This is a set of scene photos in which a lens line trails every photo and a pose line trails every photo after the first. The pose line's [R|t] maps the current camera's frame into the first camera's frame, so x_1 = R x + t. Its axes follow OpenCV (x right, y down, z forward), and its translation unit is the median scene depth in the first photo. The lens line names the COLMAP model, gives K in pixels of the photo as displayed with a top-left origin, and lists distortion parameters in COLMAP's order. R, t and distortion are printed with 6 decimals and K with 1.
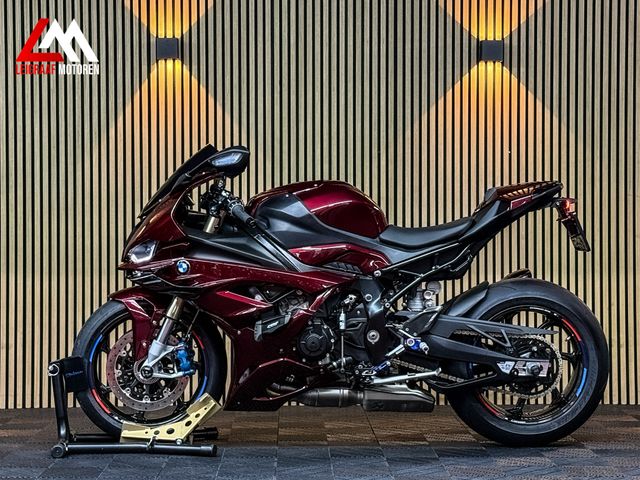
lens RADIAL K [[1370.8, 0, 314.9], [0, 1370.8, 236.2], [0, 0, 1]] dist [0.129448, 0.000000]
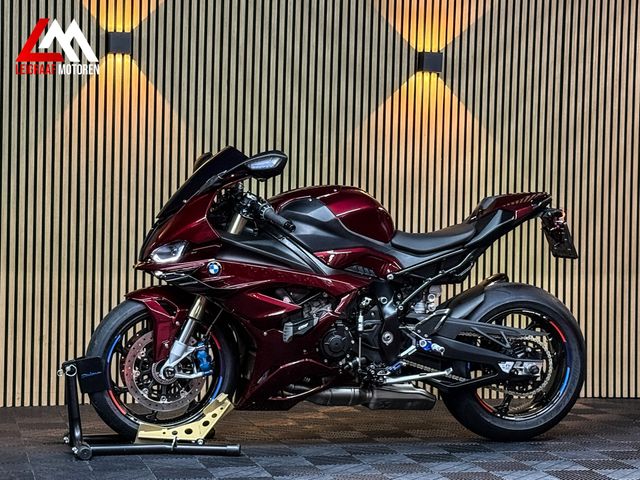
lens RADIAL K [[1370.8, 0, 318.7], [0, 1370.8, 236.6], [0, 0, 1]] dist [0.129448, 0.000000]
pose [[0.971052, 0.020423, 0.237993, -0.250721], [-0.022644, 0.999722, 0.006600, -0.008869], [-0.237791, -0.011798, 0.971245, 0.005054]]
